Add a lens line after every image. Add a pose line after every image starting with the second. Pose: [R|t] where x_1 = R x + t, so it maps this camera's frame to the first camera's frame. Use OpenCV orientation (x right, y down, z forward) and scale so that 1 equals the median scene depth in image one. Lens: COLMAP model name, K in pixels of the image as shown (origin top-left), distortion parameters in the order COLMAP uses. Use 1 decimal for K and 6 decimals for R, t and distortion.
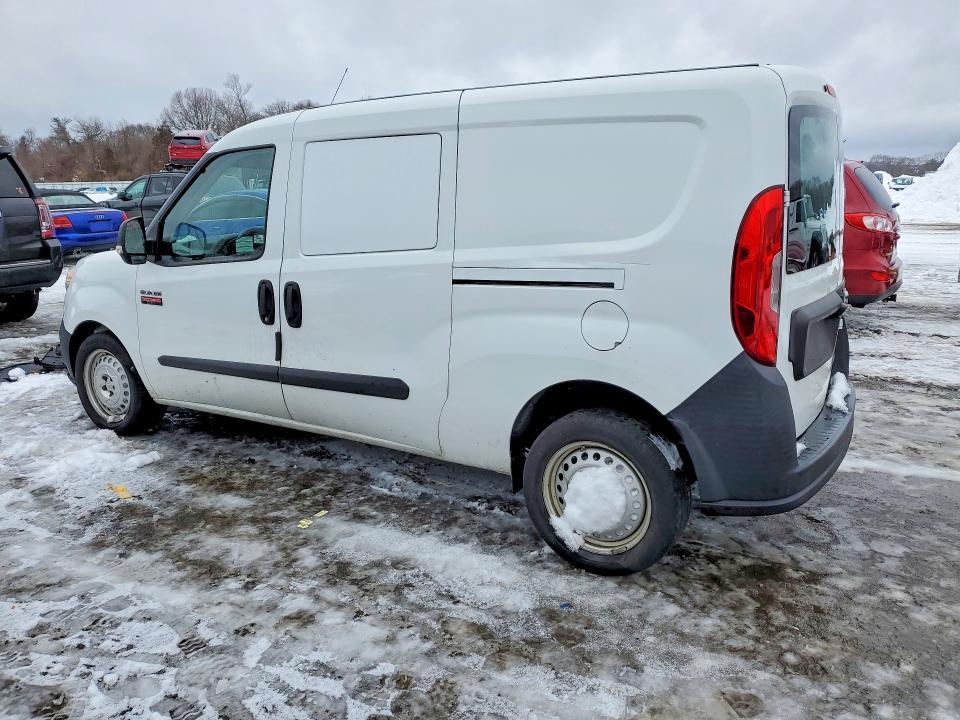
lens RADIAL K [[741.0, 0, 479.3], [0, 741.0, 341.4], [0, 0, 1]] dist [0.009332, 0.003893]
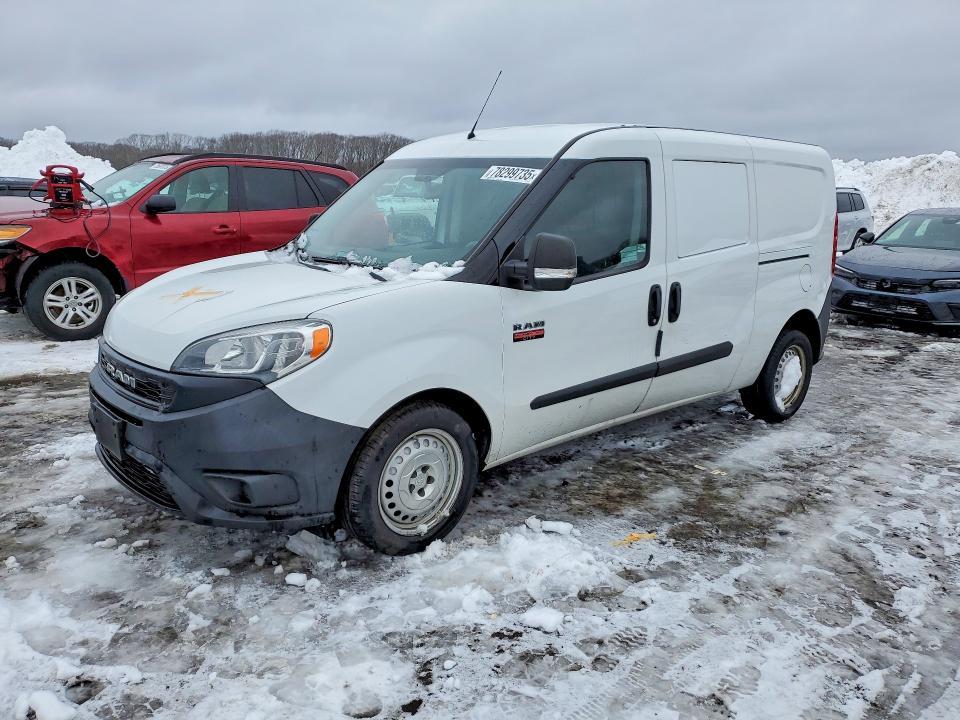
lens RADIAL K [[743.2, 0, 480.0], [0, 743.2, 360.0], [0, 0, 1]] dist [0.034891, -0.006264]
pose [[0.287991, -0.196652, 0.937224, -1.795915], [0.169474, 0.973707, 0.152230, -0.236288], [-0.942518, 0.114994, 0.313746, 1.165847]]
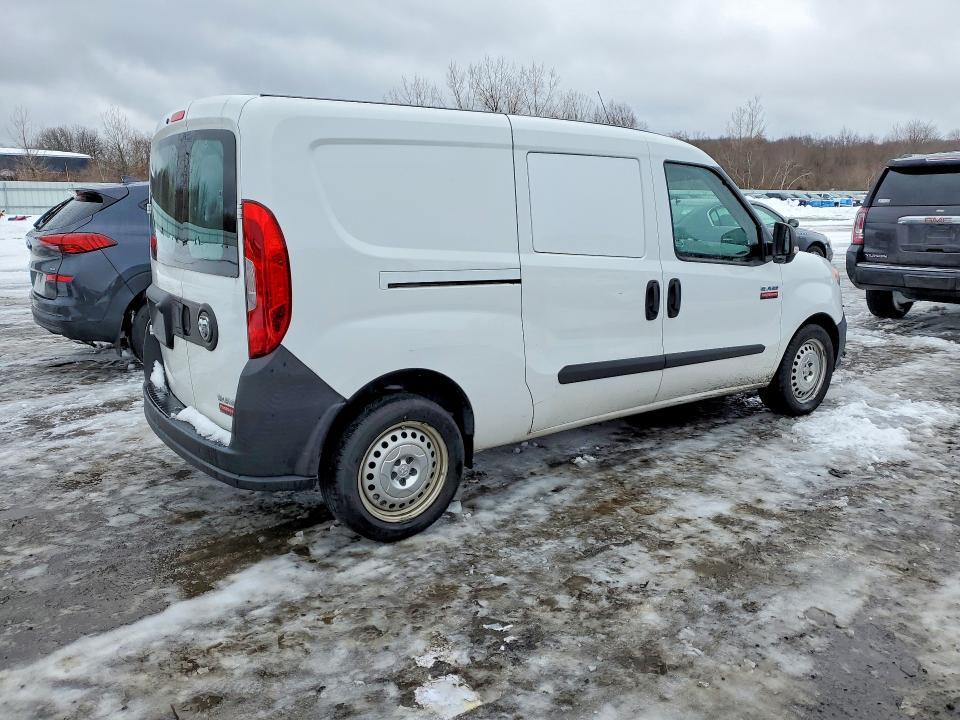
lens RADIAL K [[743.2, 0, 480.0], [0, 743.2, 360.0], [0, 0, 1]] dist [0.034891, -0.006264]
pose [[-0.374142, 0.202932, -0.904896, 1.487106], [-0.186755, 0.939286, 0.287861, -0.429157], [0.908373, 0.276694, -0.313528, 1.993278]]
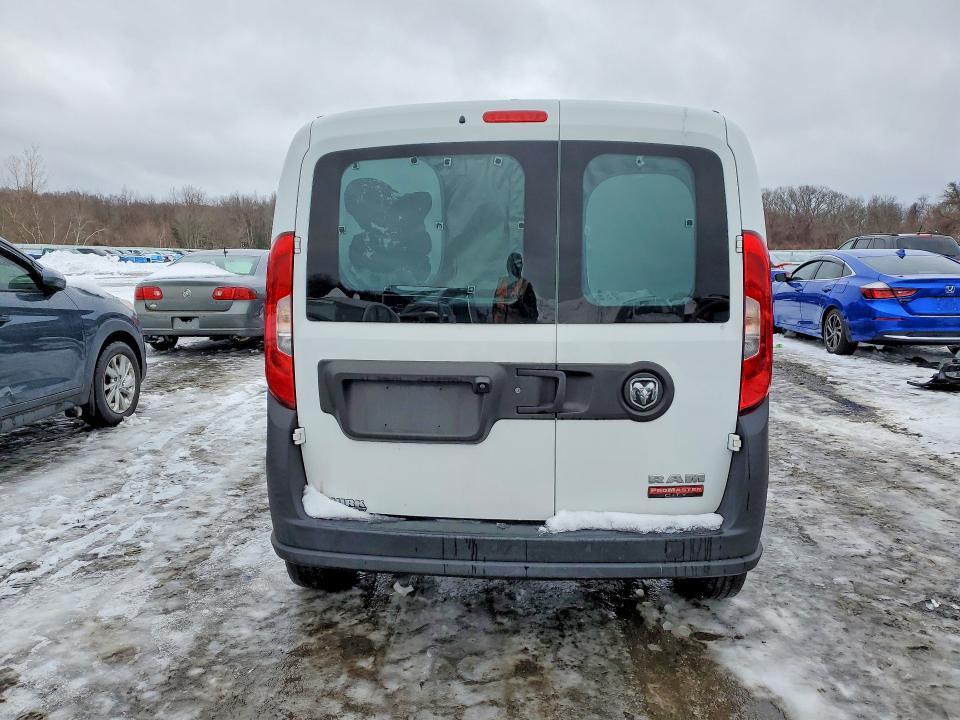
lens RADIAL K [[743.2, 0, 480.0], [0, 743.2, 360.0], [0, 0, 1]] dist [0.034891, -0.006264]
pose [[0.477514, 0.129591, -0.869015, 1.277729], [-0.184143, 0.981858, 0.045234, -0.116140], [0.859111, 0.138423, 0.492714, 0.651241]]
